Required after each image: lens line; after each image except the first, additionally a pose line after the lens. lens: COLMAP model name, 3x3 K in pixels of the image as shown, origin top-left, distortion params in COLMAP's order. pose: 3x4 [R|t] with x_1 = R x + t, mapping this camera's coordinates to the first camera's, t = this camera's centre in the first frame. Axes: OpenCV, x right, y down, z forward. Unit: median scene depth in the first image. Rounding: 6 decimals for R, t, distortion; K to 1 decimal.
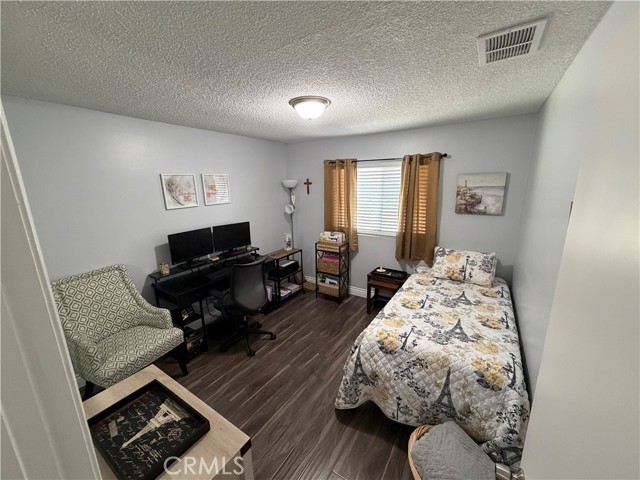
lens RADIAL K [[254.8, 0, 319.3], [0, 254.8, 240.5], [0, 0, 1]] dist [0.000896, -0.000475]
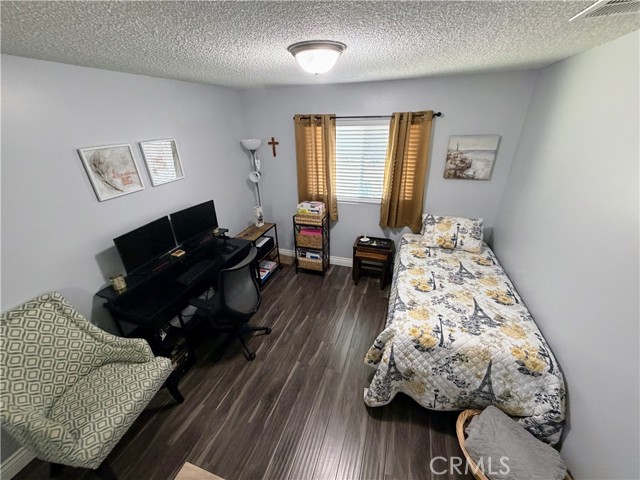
lens RADIAL K [[254.8, 0, 319.3], [0, 254.8, 240.5], [0, 0, 1]] dist [0.000896, -0.000475]
pose [[0.968016, -0.112795, 0.224103, -0.187893], [0.063215, 0.974076, 0.217210, -0.132375], [-0.242793, -0.196096, 0.950051, 0.169828]]
